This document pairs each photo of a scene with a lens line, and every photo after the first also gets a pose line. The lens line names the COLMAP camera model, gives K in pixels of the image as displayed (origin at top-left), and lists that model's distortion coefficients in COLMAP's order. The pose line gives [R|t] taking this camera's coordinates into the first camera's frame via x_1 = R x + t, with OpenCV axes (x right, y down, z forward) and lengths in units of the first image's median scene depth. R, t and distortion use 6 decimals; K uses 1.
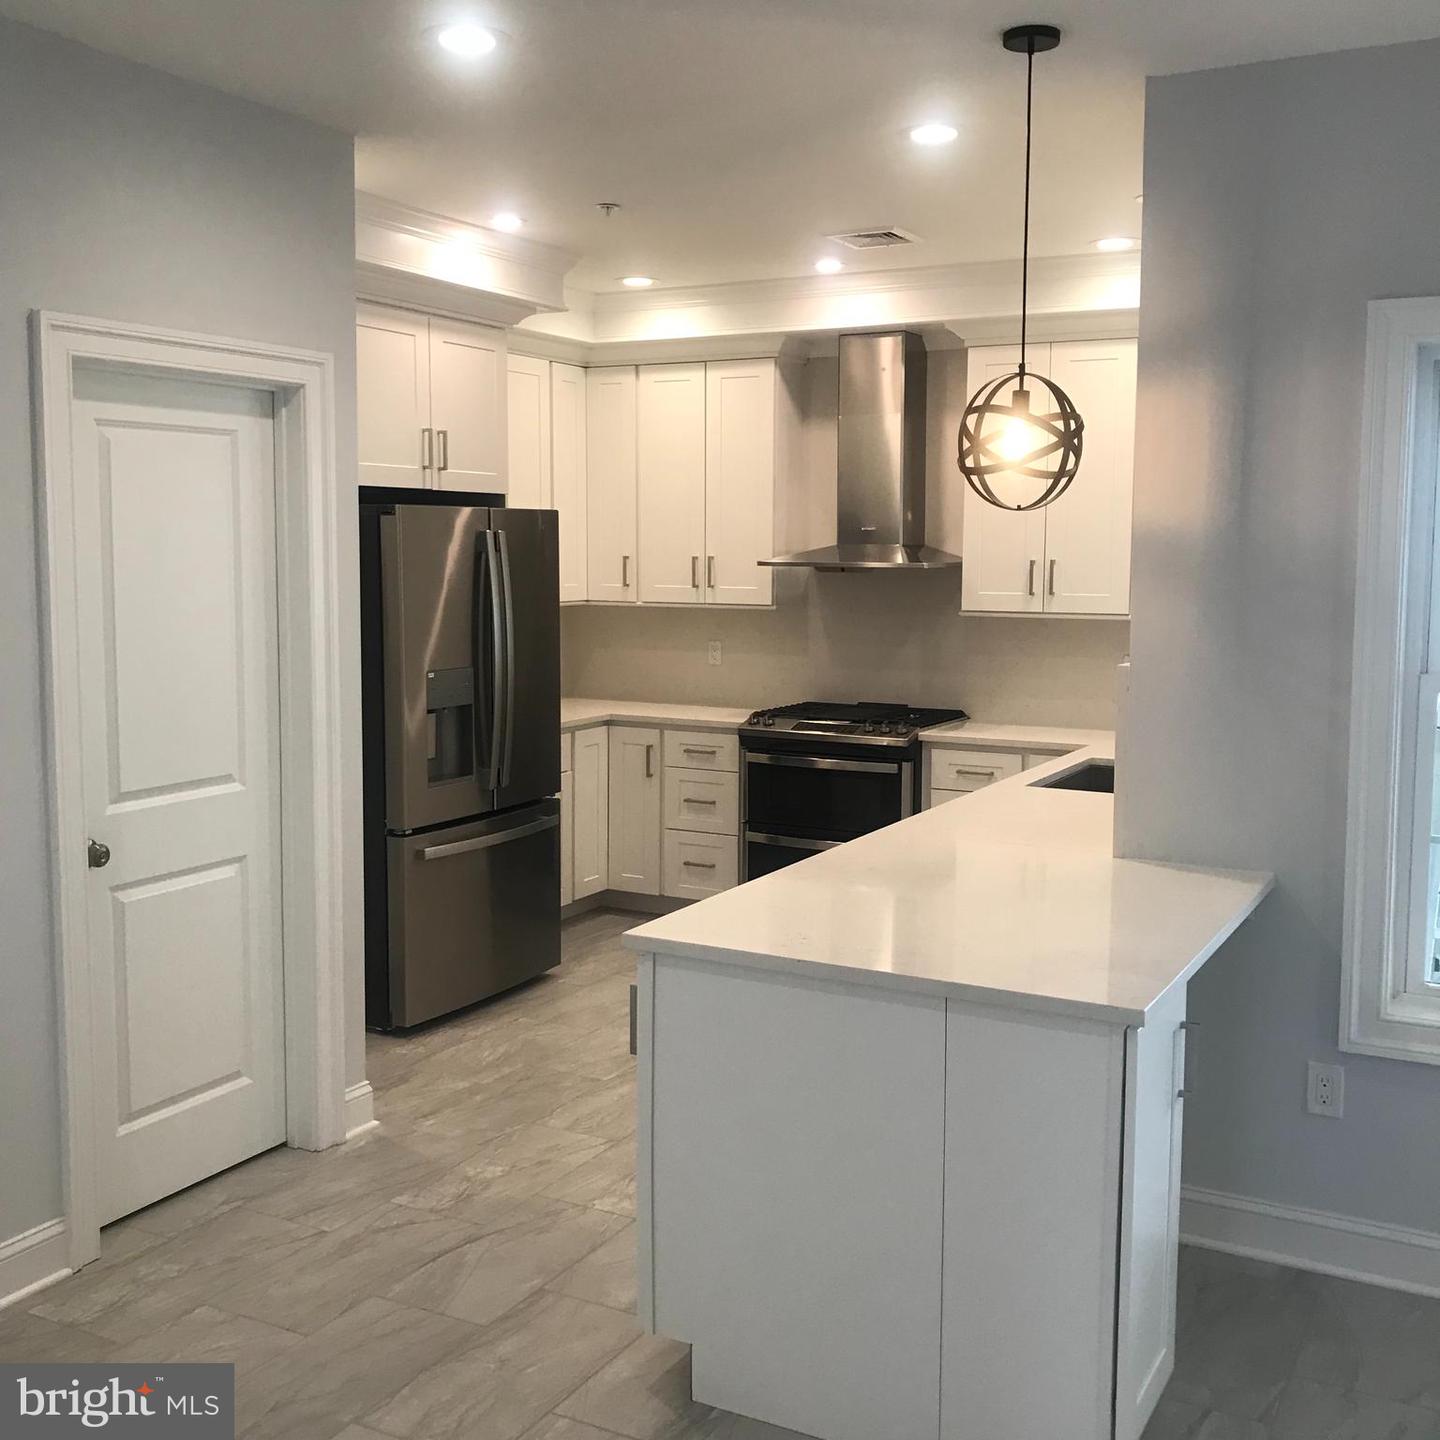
lens RADIAL K [[1587.8, 0, 721.7], [0, 1587.8, 688.1], [0, 0, 1]] dist [0.199350, -0.796119]
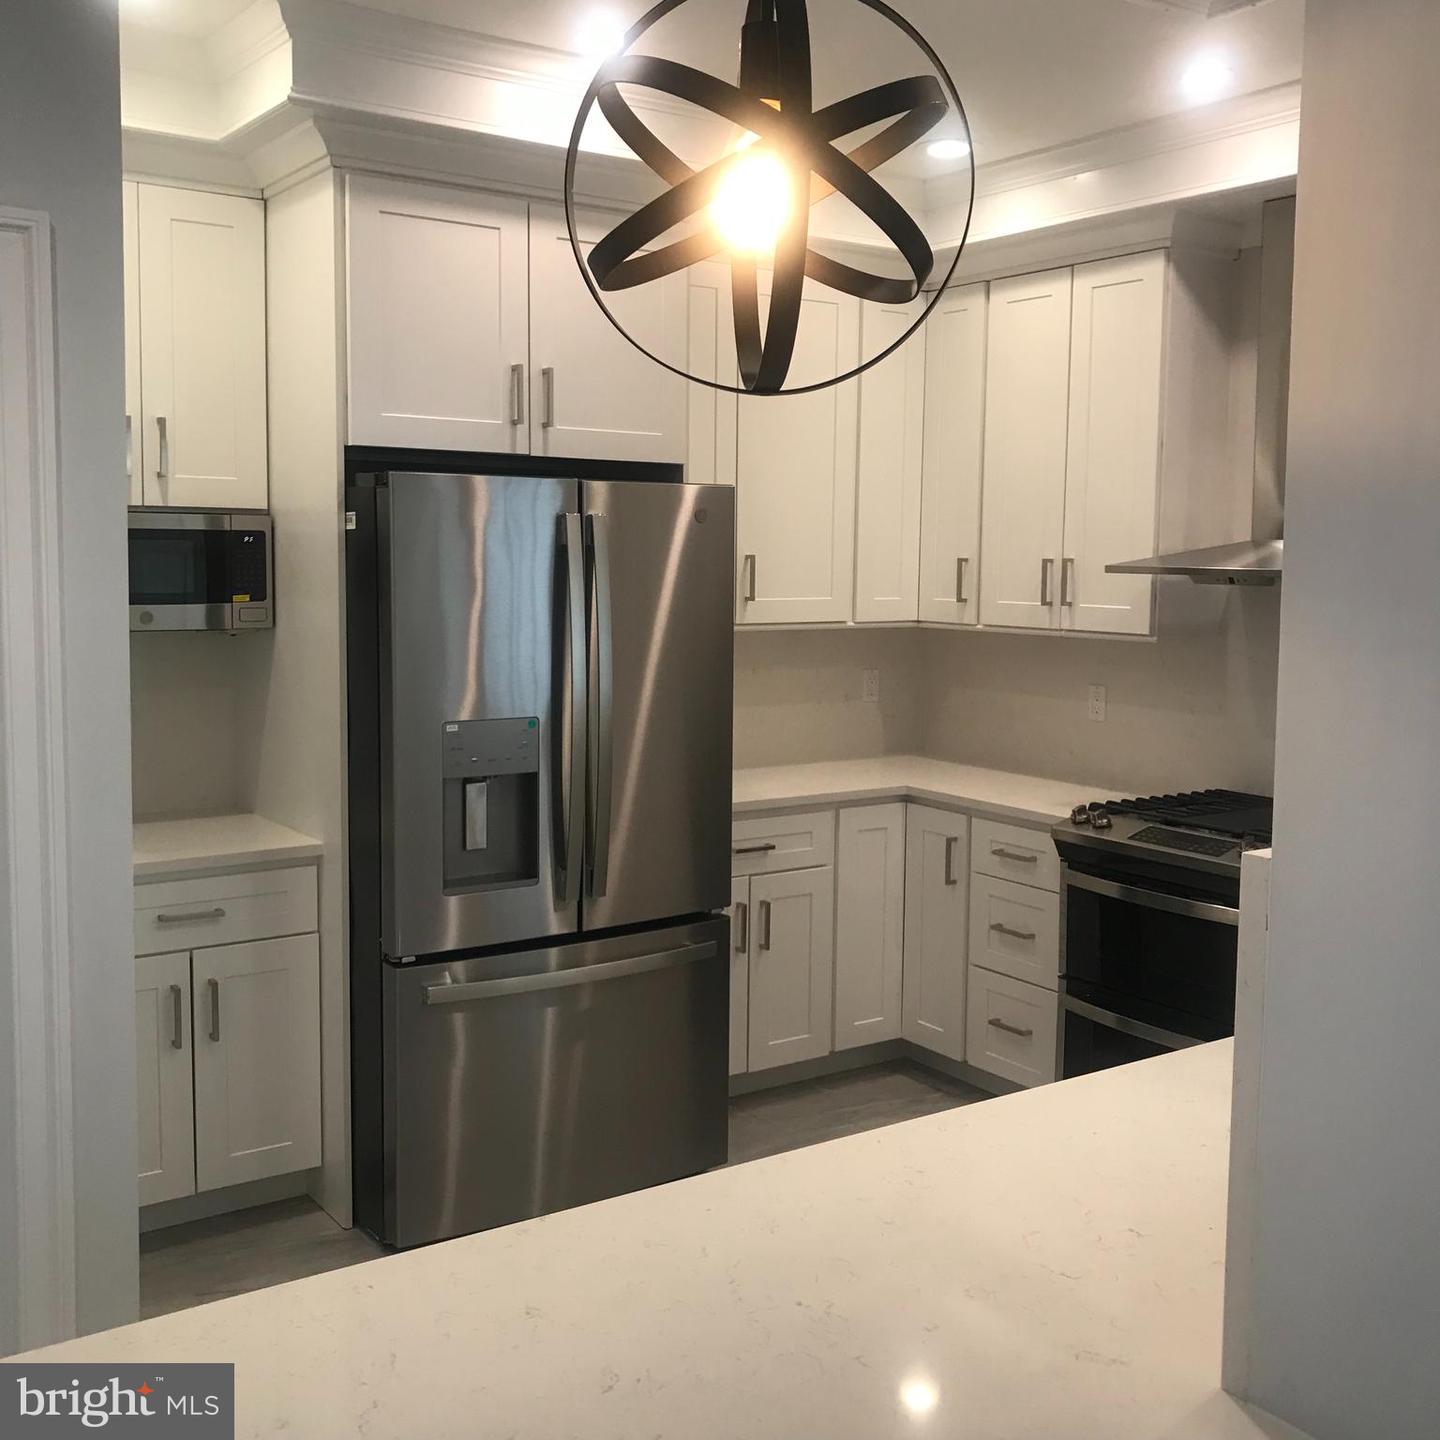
lens RADIAL K [[1587.8, 0, 721.7], [0, 1587.8, 688.1], [0, 0, 1]] dist [0.199350, -0.796119]
pose [[0.894340, 0.044498, -0.445169, 0.167487], [-0.048290, 0.998829, 0.002828, -0.024842], [0.444774, 0.018968, 0.895442, 0.351085]]
